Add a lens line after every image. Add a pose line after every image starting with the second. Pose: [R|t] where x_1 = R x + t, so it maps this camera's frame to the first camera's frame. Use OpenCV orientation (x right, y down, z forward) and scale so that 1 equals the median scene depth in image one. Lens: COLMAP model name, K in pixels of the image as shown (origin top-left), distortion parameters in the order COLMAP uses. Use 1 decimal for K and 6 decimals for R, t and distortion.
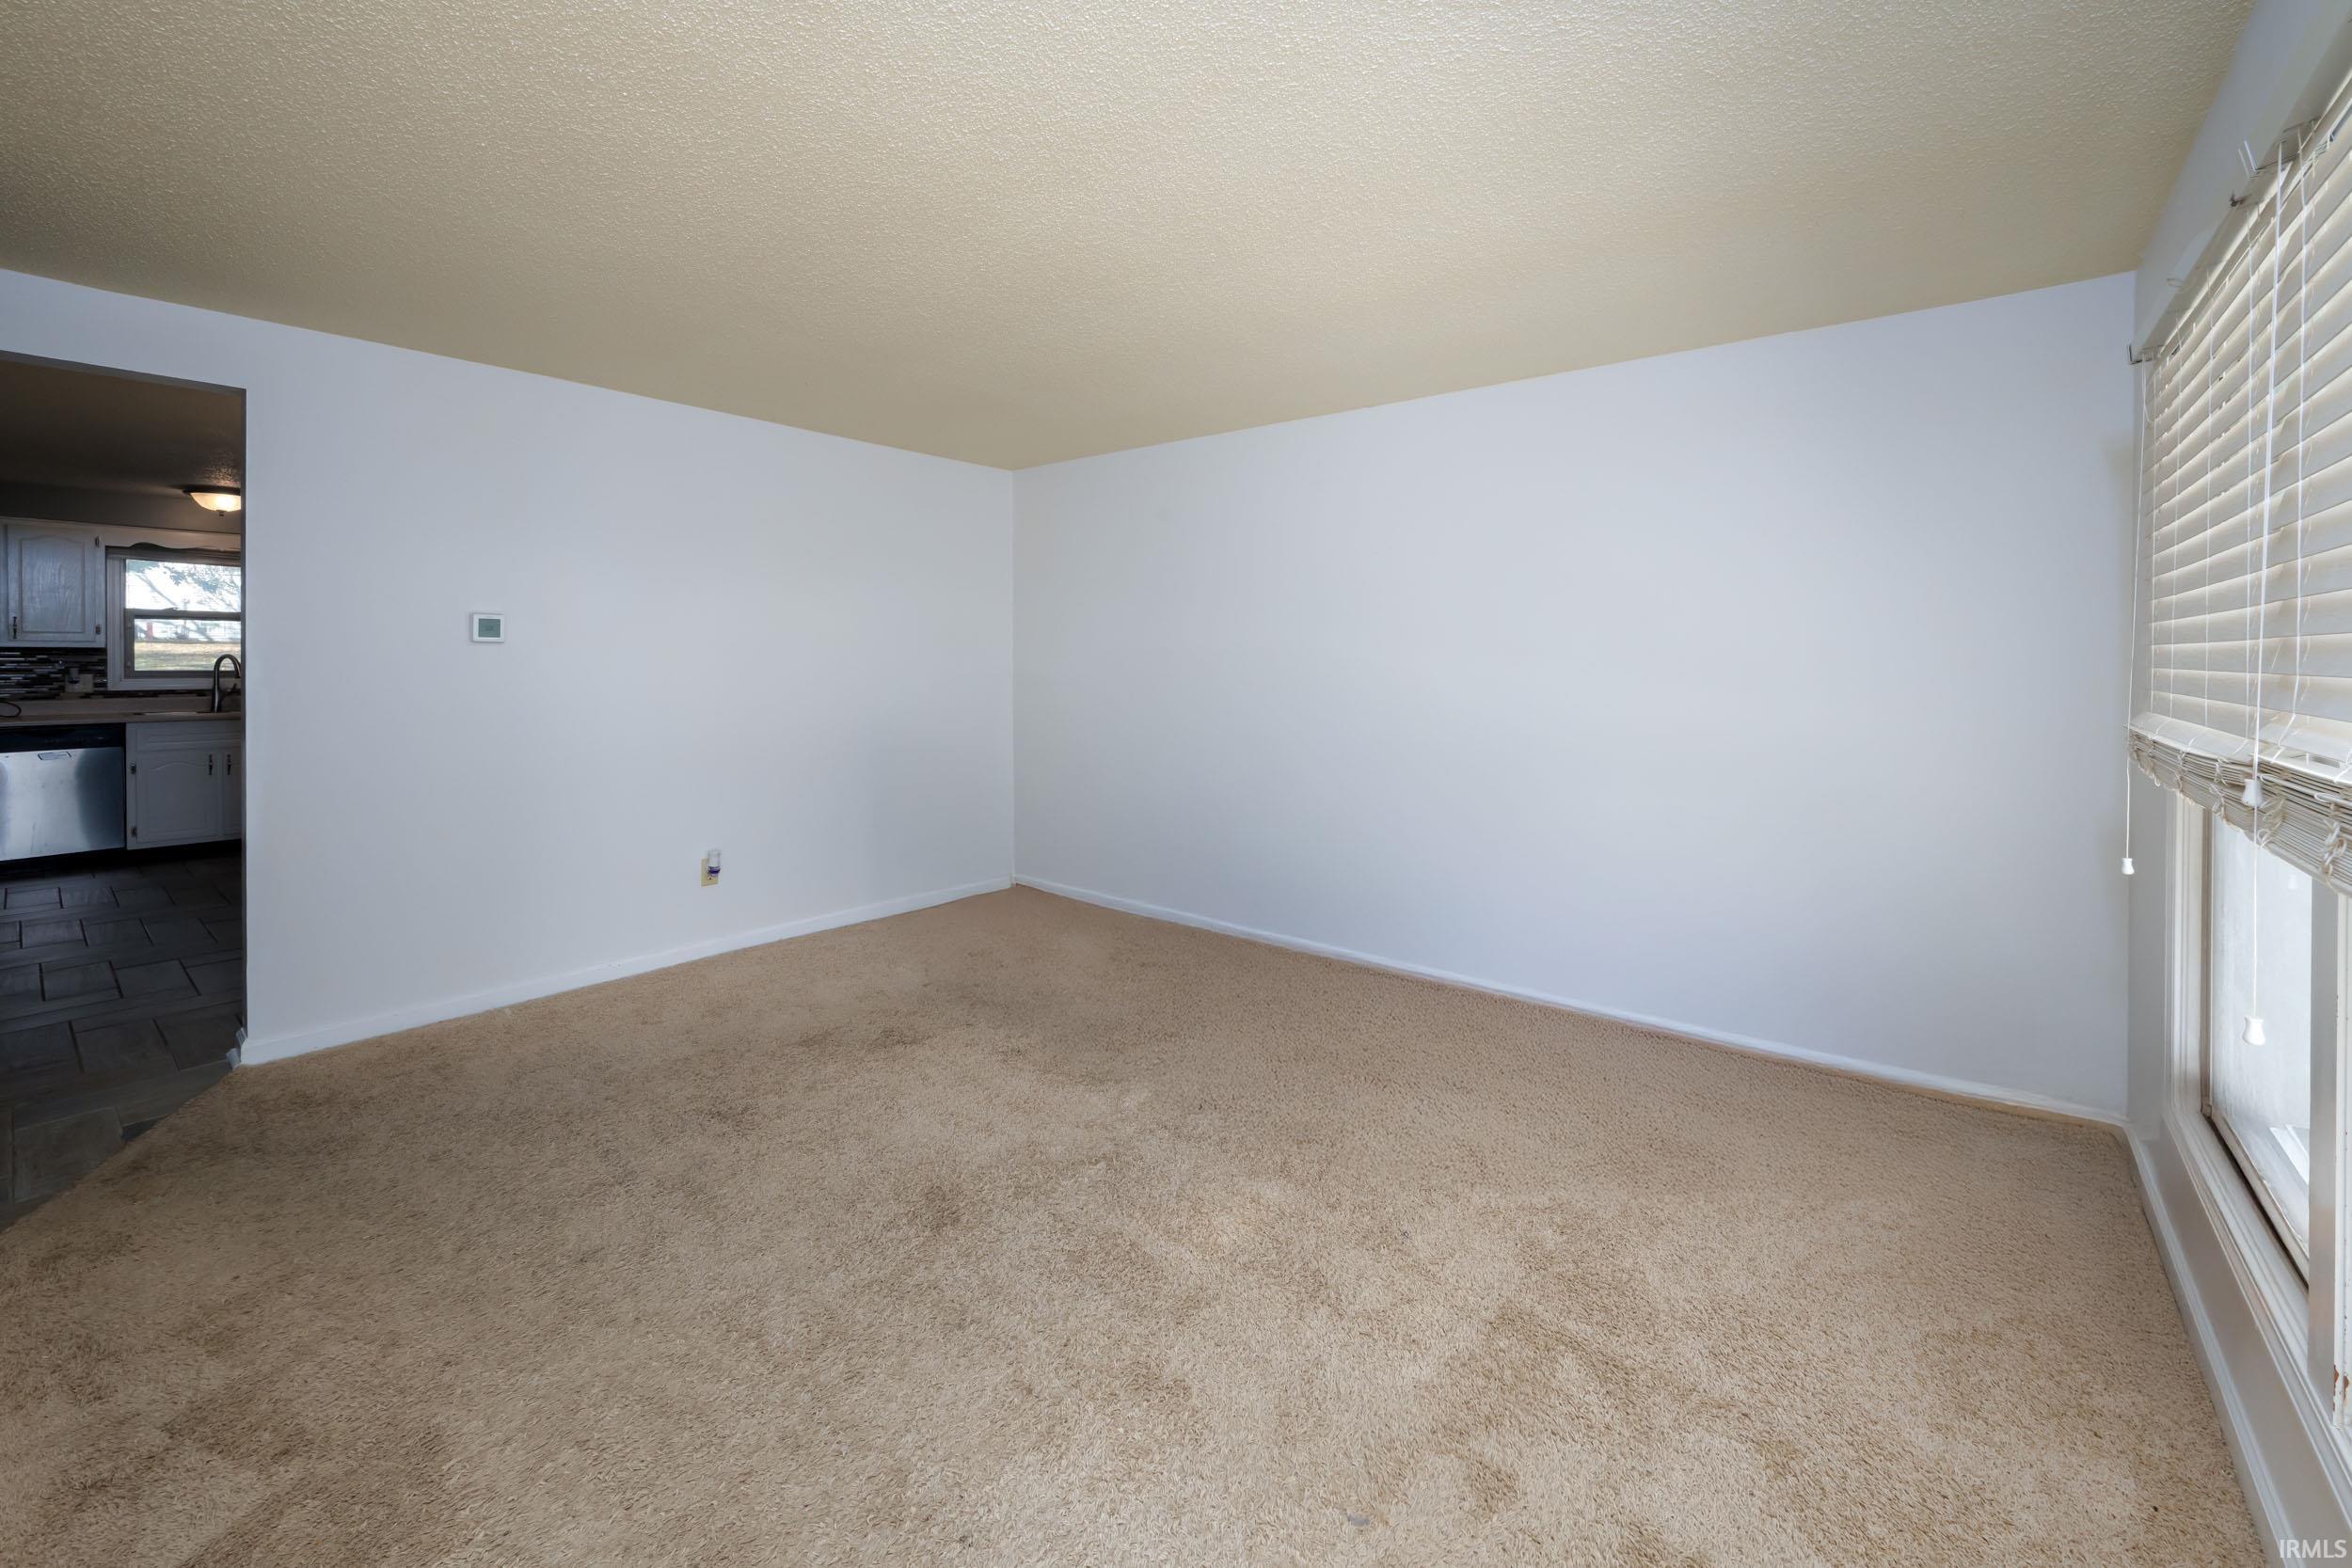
lens RADIAL K [[965.9, 0, 1183.9], [0, 965.9, 671.9], [0, 0, 1]] dist [-0.002383, -0.000209]
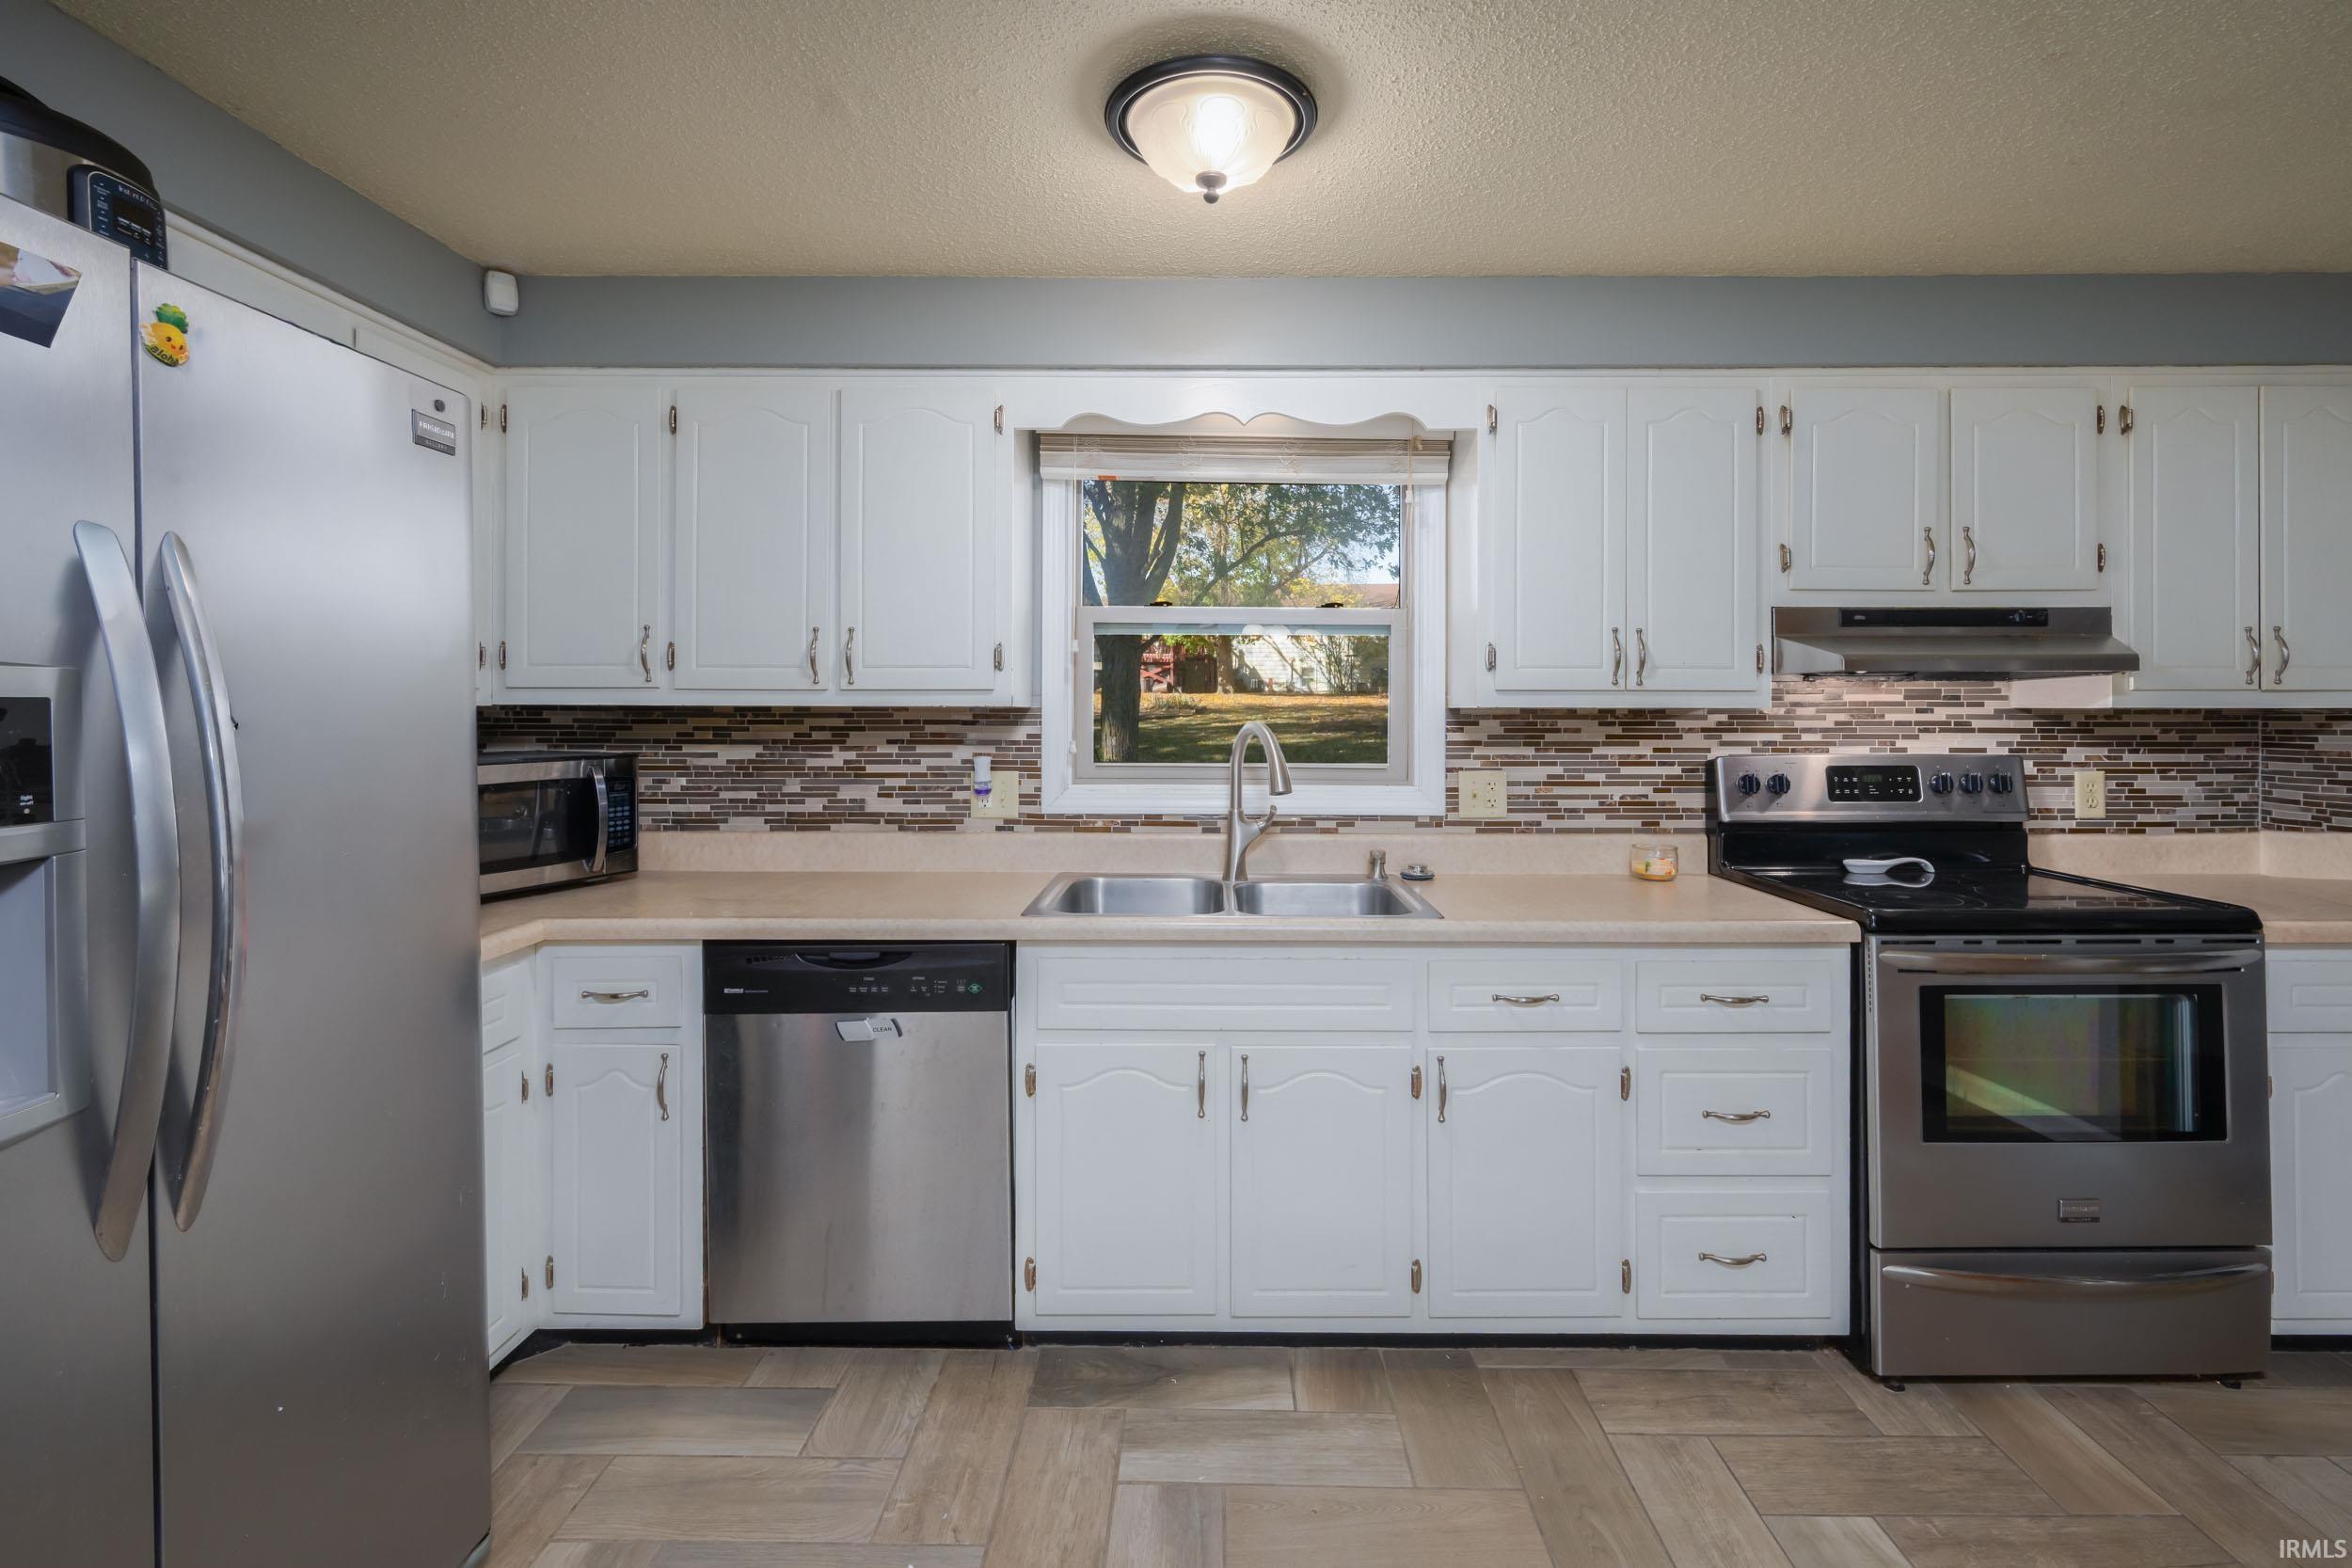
lens RADIAL K [[1001.3, 0, 1204.4], [0, 1001.3, 706.5], [0, 0, 1]] dist [0.003258, 0.000136]
pose [[0.618098, -0.002503, -0.786097, -0.761365], [-0.007478, 0.999931, -0.009063, -0.021677], [0.786065, 0.011481, 0.618037, 0.806449]]
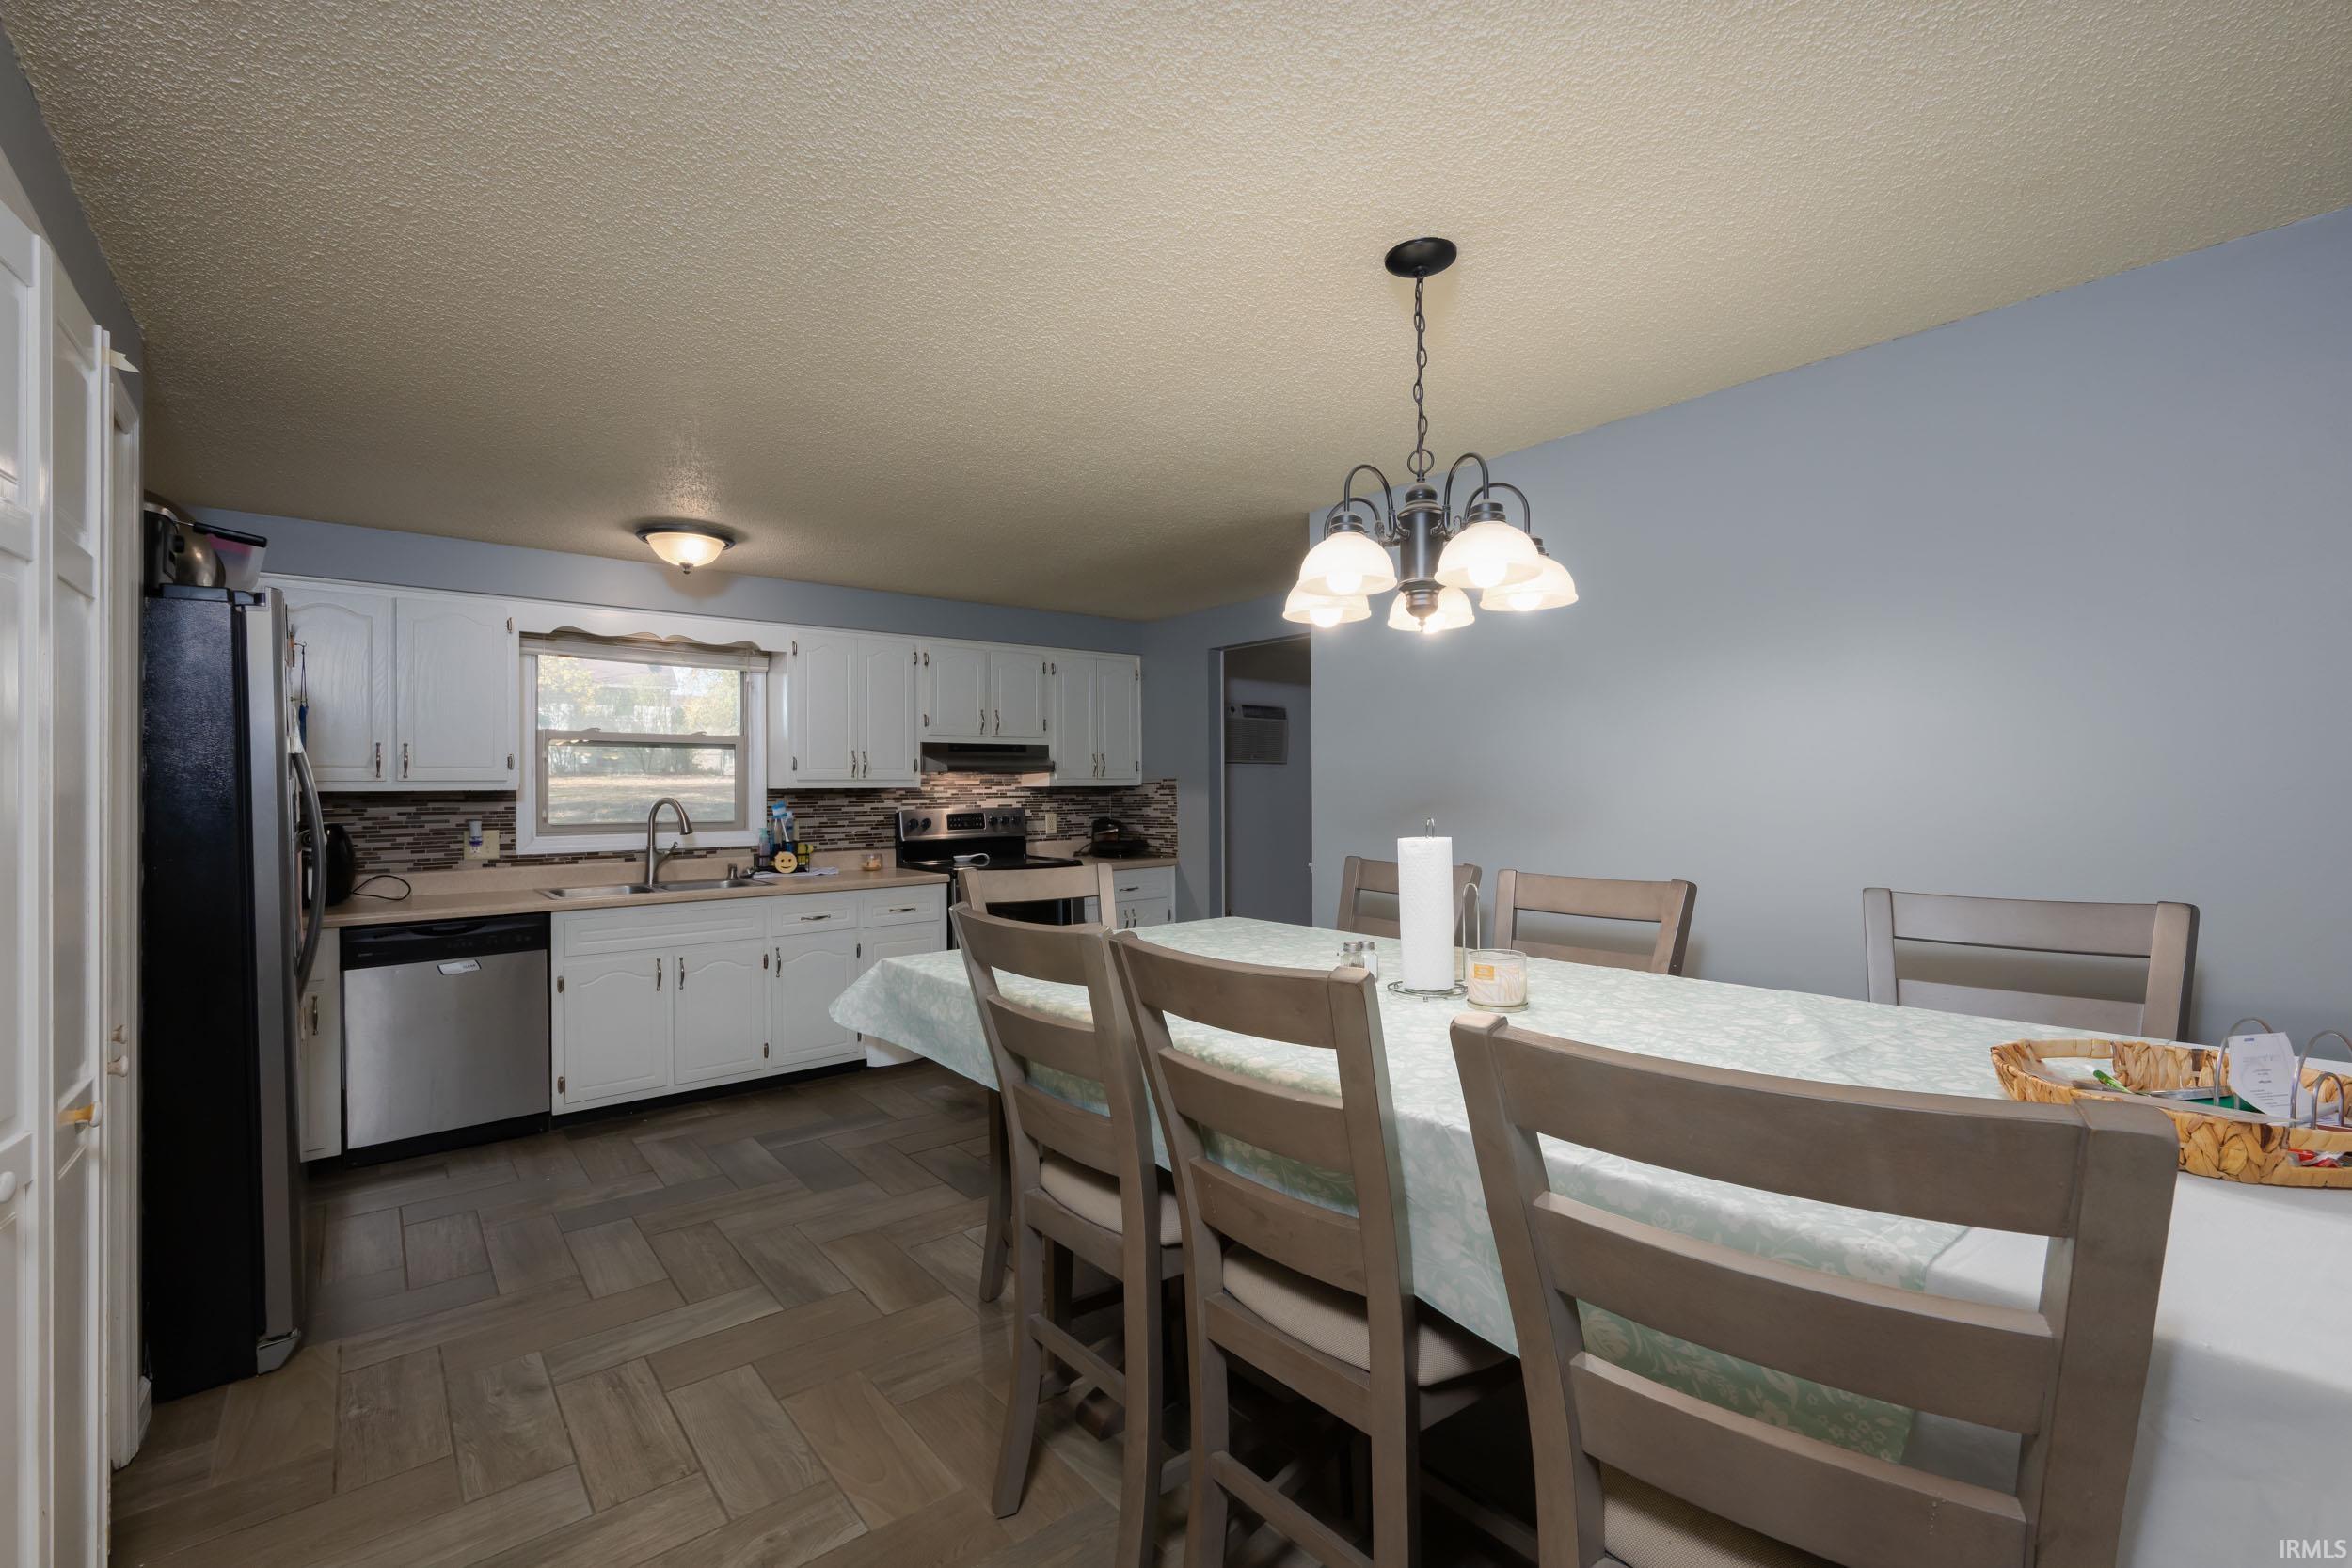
lens RADIAL K [[1001.3, 0, 1180.5], [0, 1001.3, 779.2], [0, 0, 1]] dist [0.003258, 0.000136]
pose [[0.982036, -0.010136, -0.188420, -0.552100], [0.007279, 0.999848, -0.015852, -0.018222], [0.188552, 0.014196, 0.981961, 0.419734]]
